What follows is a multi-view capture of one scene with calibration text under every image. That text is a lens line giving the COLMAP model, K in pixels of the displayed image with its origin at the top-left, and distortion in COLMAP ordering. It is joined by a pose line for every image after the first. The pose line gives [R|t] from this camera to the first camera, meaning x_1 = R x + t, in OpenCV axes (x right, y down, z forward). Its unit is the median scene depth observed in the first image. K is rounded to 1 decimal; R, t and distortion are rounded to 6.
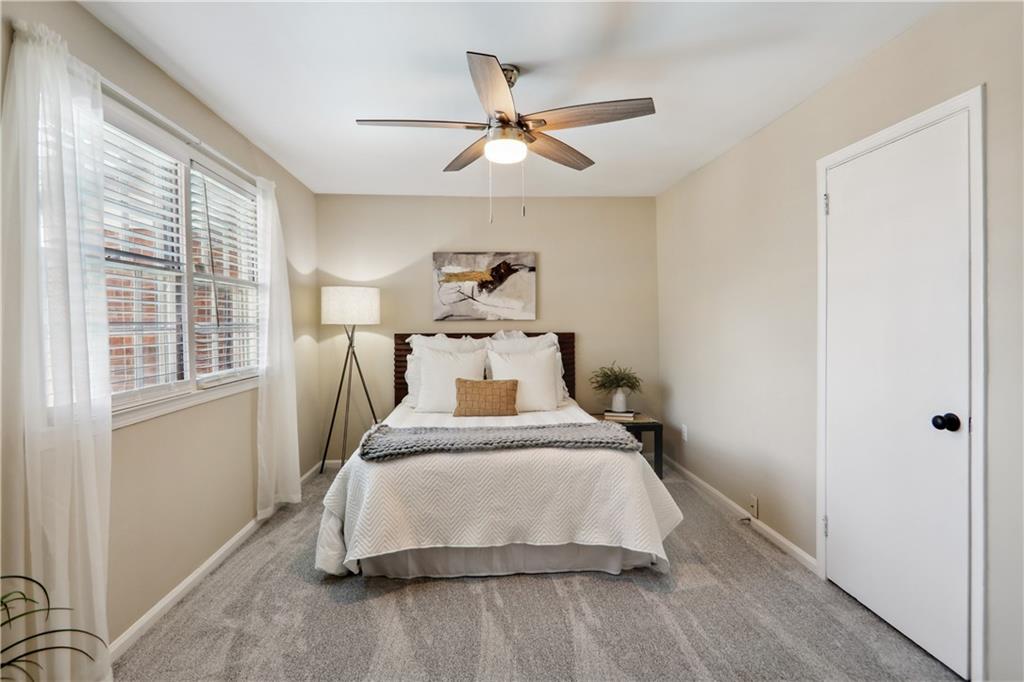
lens RADIAL K [[505.8, 0, 515.0], [0, 505.8, 318.7], [0, 0, 1]] dist [-0.000001, -0.000205]
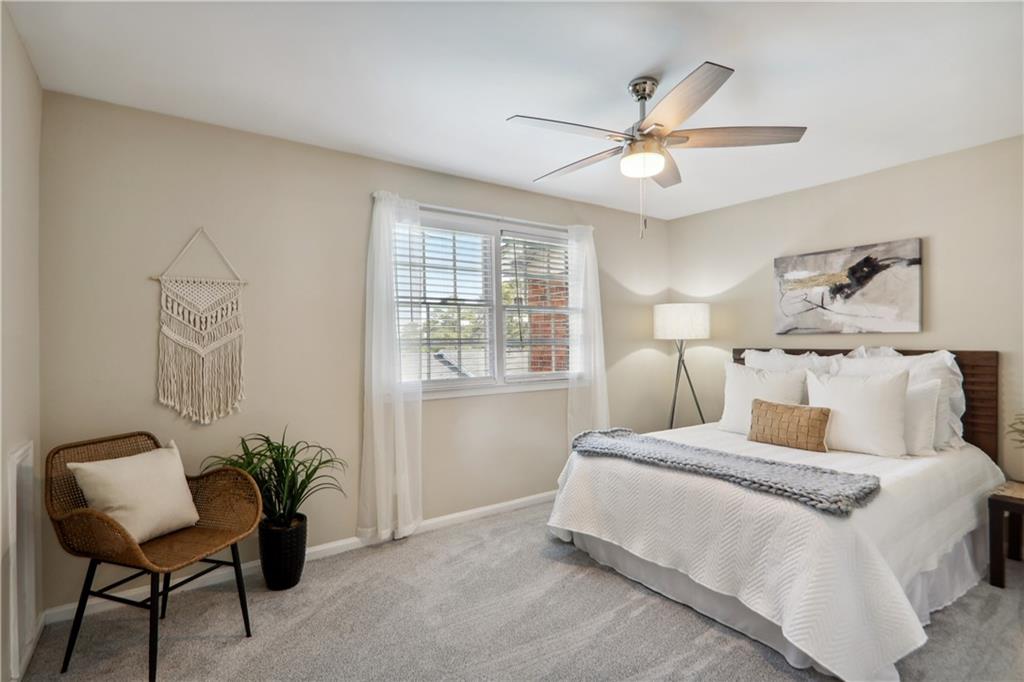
lens RADIAL K [[497.3, 0, 501.7], [0, 497.3, 334.0], [0, 0, 1]] dist [0.000013, -0.000265]
pose [[0.506346, -0.010241, -0.862270, 0.370442], [0.013484, 0.999901, -0.003958, -0.000201], [0.862225, -0.009623, 0.506434, 0.142419]]
